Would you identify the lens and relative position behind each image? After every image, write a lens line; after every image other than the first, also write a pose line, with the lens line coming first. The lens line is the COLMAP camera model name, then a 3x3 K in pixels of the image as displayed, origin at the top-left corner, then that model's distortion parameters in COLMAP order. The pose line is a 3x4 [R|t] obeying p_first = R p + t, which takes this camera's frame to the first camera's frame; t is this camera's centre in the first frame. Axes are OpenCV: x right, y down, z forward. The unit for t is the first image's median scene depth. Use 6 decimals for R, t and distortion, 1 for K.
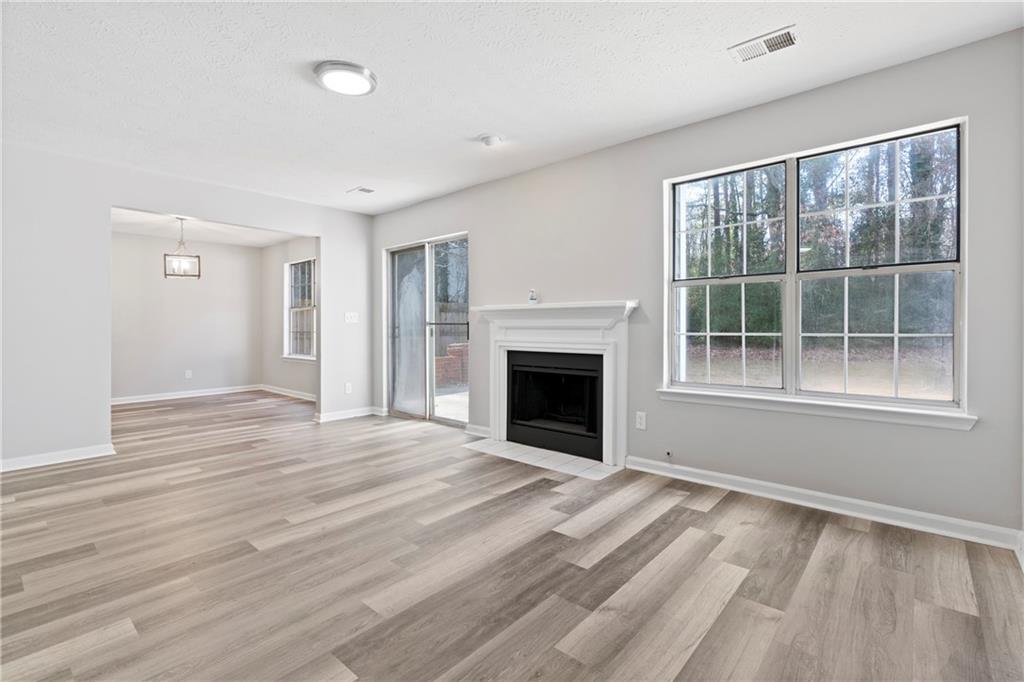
lens RADIAL K [[468.6, 0, 512.0], [0, 468.6, 341.0], [0, 0, 1]] dist [-0.016093, 0.004853]
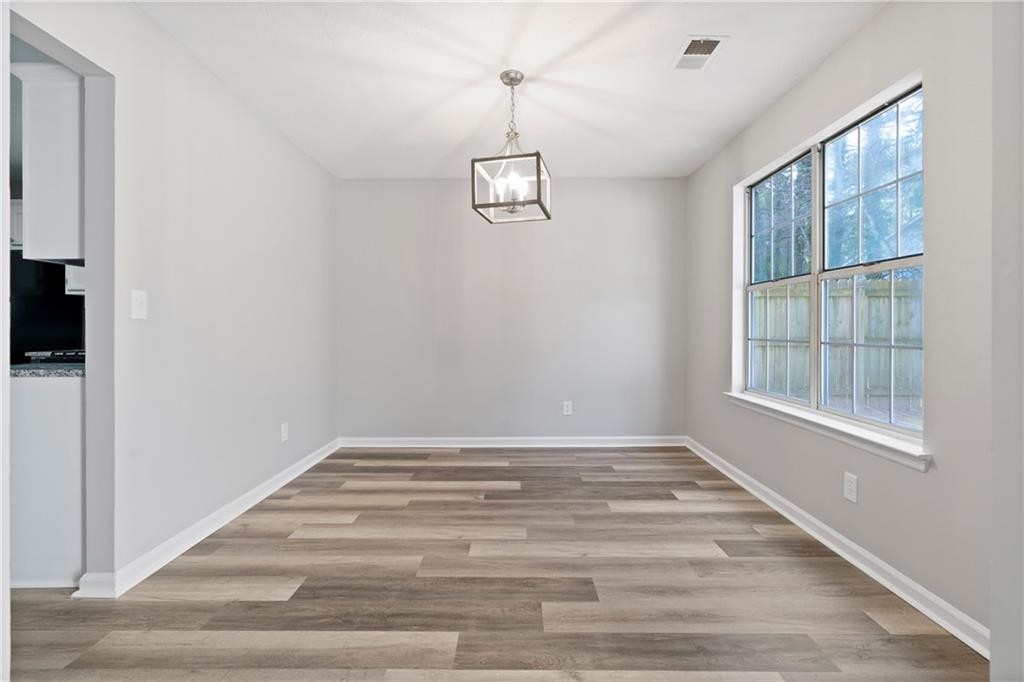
lens RADIAL K [[464.2, 0, 518.5], [0, 464.2, 329.6], [0, 0, 1]] dist [-0.013617, 0.001006]
pose [[0.654089, 0.010542, -0.756344, -0.770948], [-0.028252, 0.999546, -0.010500, -0.047339], [0.755890, 0.028236, 0.654089, 1.485772]]
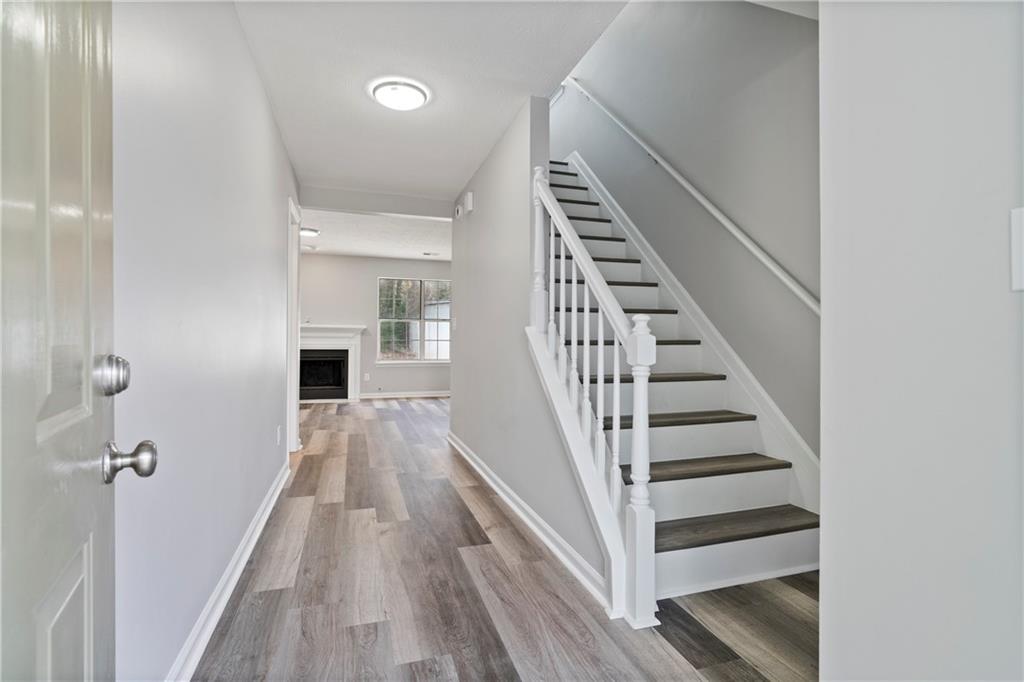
lens RADIAL K [[480.5, 0, 512.0], [0, 480.5, 341.0], [0, 0, 1]] dist [0.000225, 0.000008]
pose [[0.511951, 0.005956, 0.858994, -1.776098], [0.021621, 0.999570, -0.019817, 0.065265], [-0.858743, 0.028717, 0.511602, -1.067865]]
